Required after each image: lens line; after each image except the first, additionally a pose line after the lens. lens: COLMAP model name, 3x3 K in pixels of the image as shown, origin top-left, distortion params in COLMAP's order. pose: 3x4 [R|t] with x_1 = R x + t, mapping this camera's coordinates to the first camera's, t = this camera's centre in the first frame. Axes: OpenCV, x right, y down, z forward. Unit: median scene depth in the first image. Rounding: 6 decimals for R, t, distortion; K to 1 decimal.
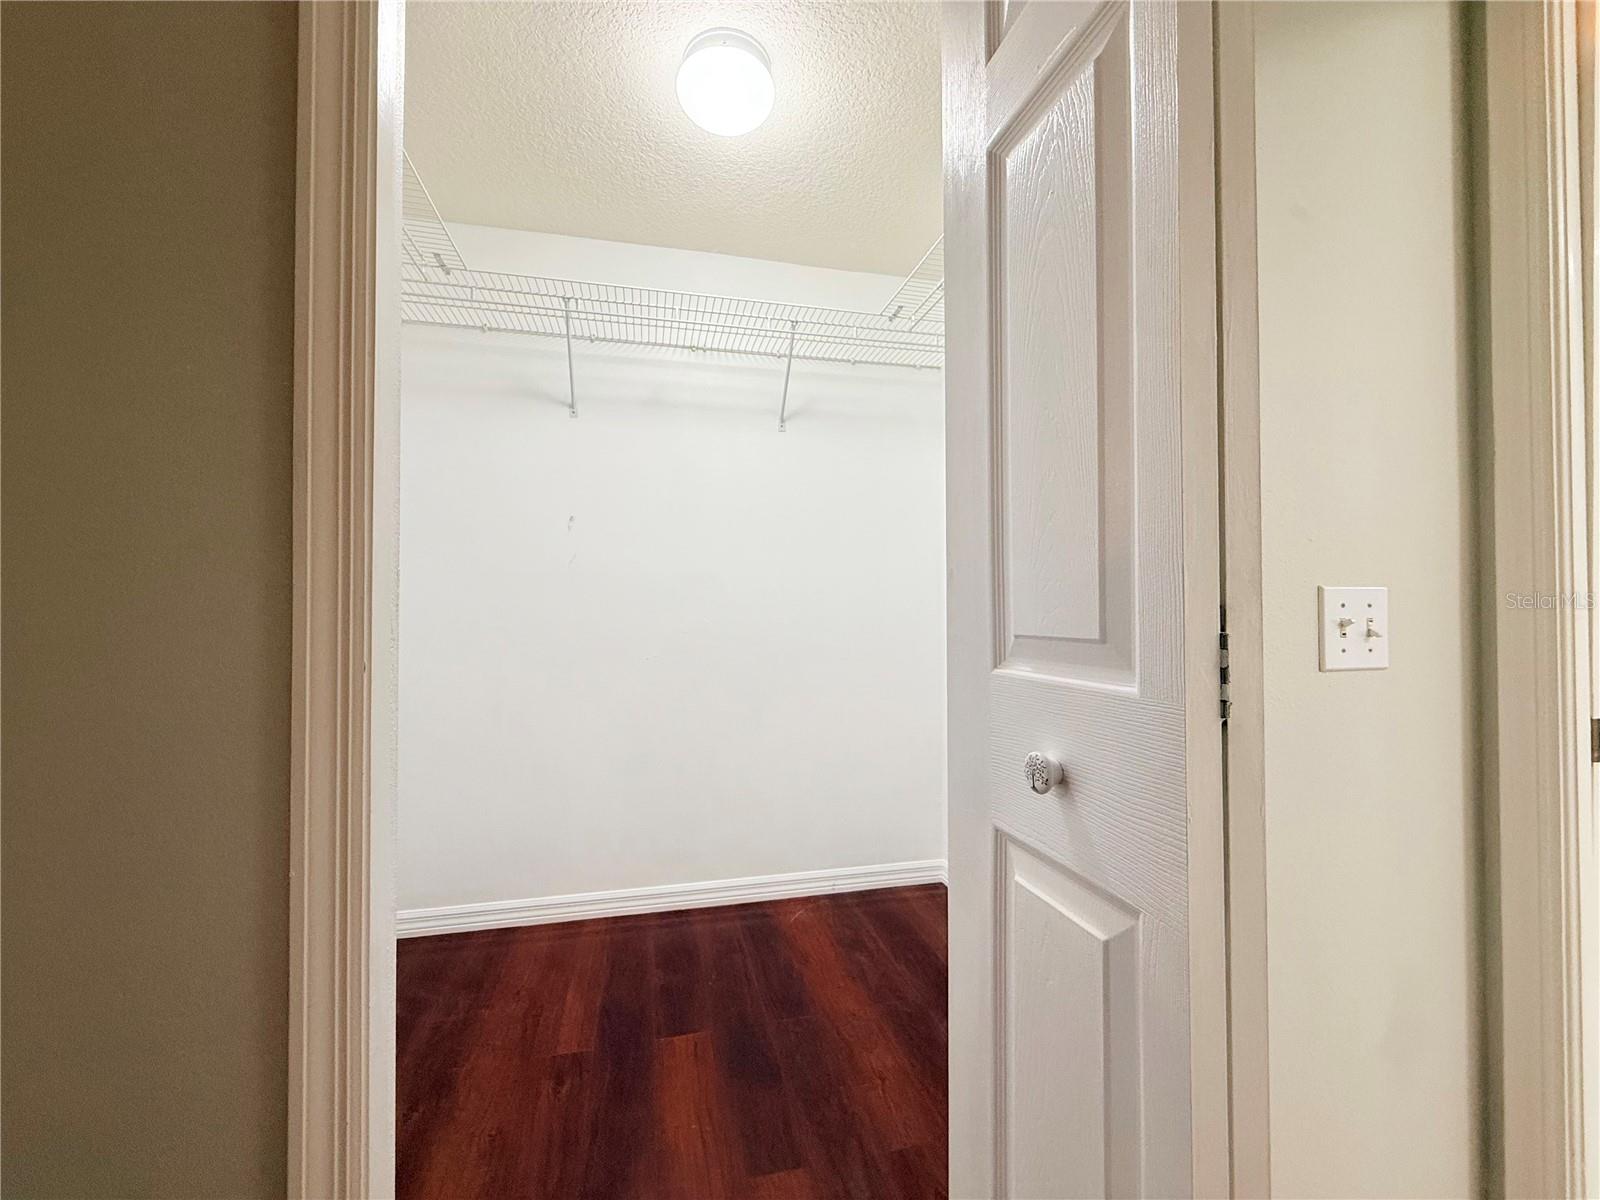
lens RADIAL K [[642.0, 0, 797.3], [0, 642.0, 606.7], [0, 0, 1]] dist [-0.001457, 0.000046]
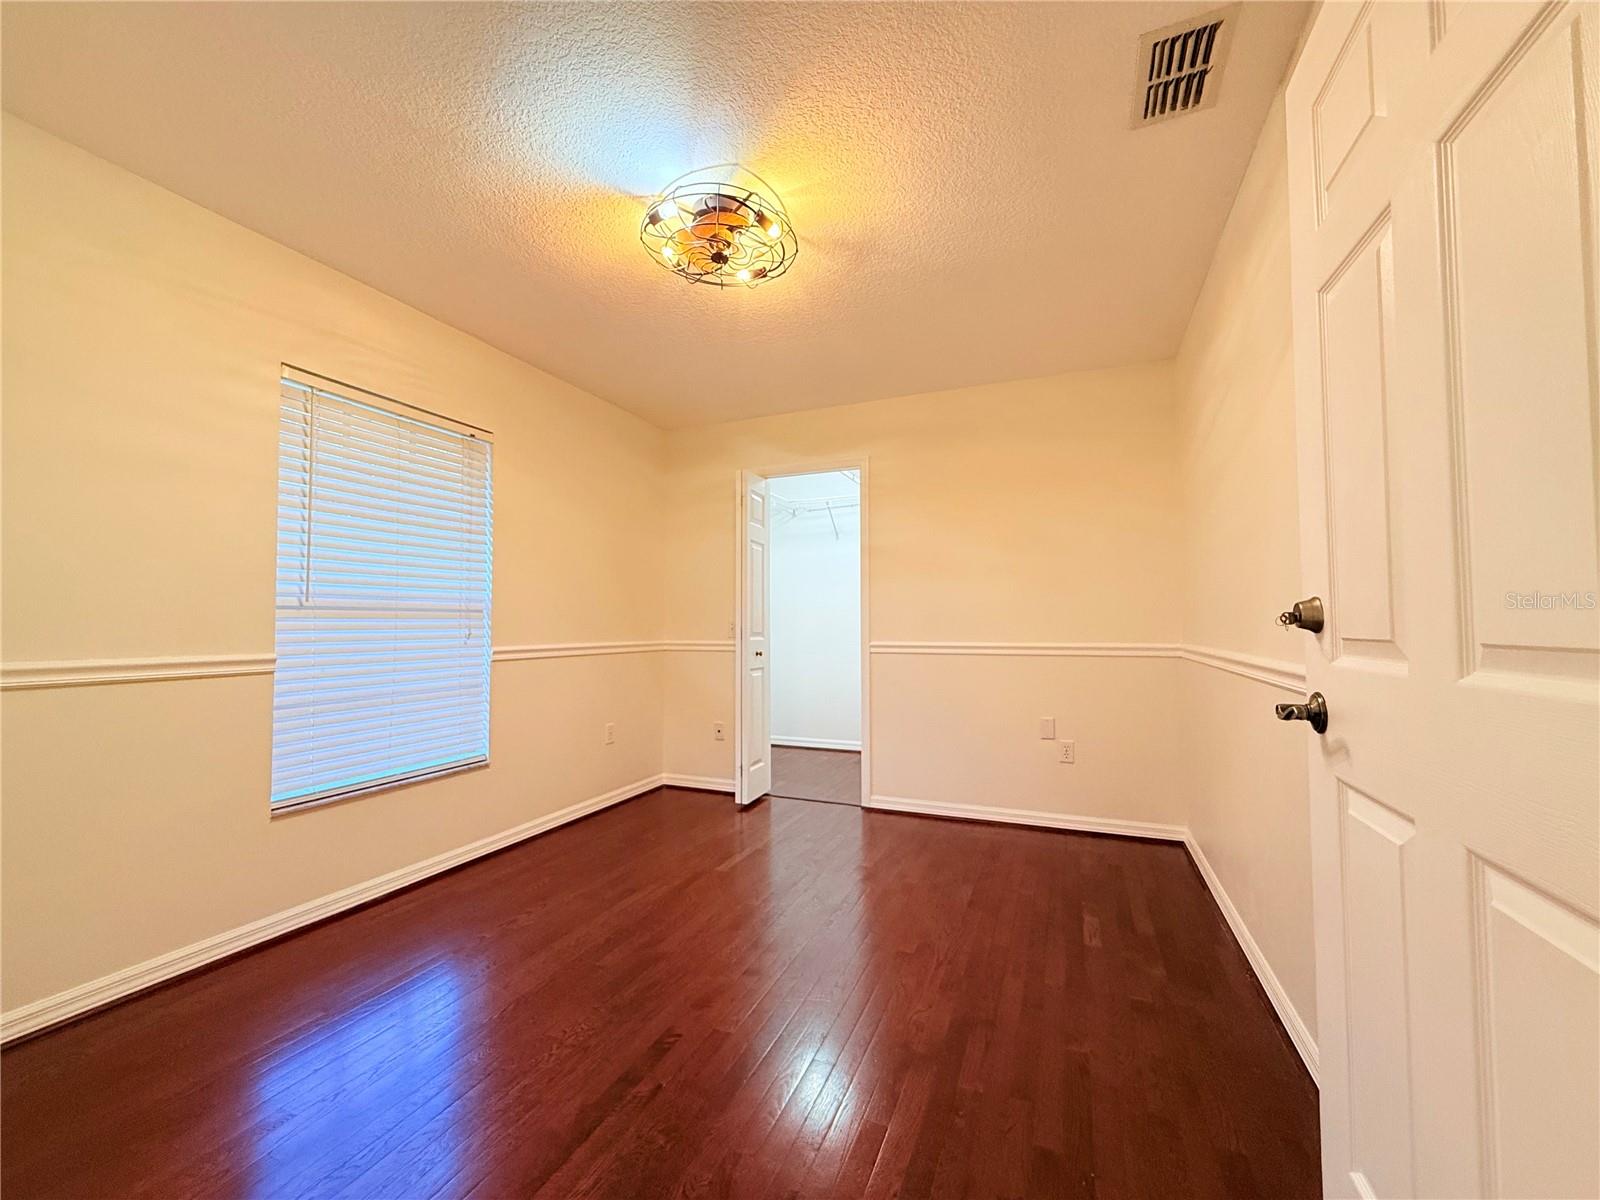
lens RADIAL K [[642.0, 0, 799.4], [0, 642.0, 600.7], [0, 0, 1]] dist [-0.001457, 0.000046]
pose [[0.803869, -0.021765, -0.594408, 0.094906], [0.009802, 0.999679, -0.023348, -0.006714], [0.594726, 0.012943, 0.803824, -0.370599]]
